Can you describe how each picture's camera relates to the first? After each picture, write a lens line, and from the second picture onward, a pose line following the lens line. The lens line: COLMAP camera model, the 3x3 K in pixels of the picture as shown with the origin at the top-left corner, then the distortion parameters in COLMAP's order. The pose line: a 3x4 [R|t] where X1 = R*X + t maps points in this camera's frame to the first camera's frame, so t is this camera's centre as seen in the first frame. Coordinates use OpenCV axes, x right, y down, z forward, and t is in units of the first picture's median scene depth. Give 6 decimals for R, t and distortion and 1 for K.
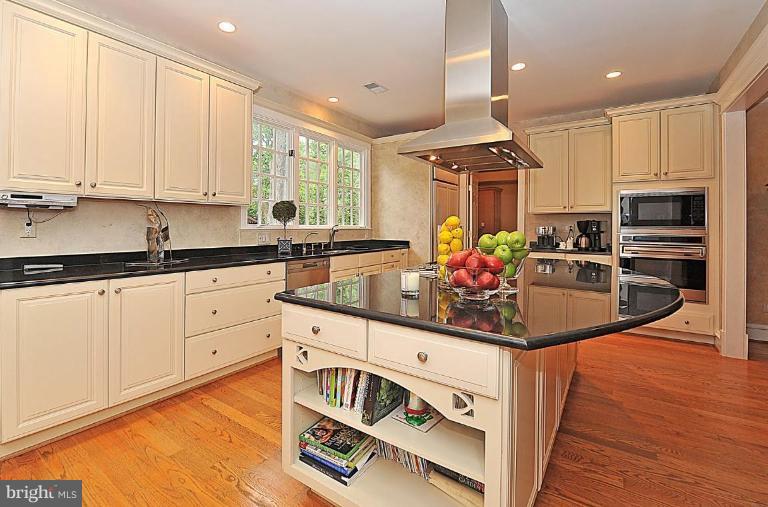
lens RADIAL K [[343.3, 0, 382.0], [0, 343.3, 223.1], [0, 0, 1]] dist [-0.001344, 0.000175]
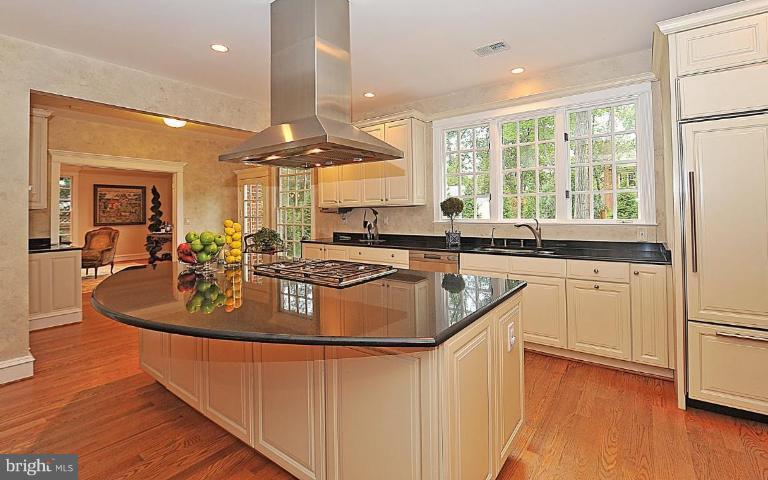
lens RADIAL K [[344.9, 0, 400.9], [0, 344.9, 207.4], [0, 0, 1]] dist [-0.001990, -0.000756]
pose [[-0.011994, -0.015784, -0.999803, 0.845577], [0.016564, 0.999735, -0.015981, -0.018203], [0.999791, -0.016752, -0.011729, 0.864273]]
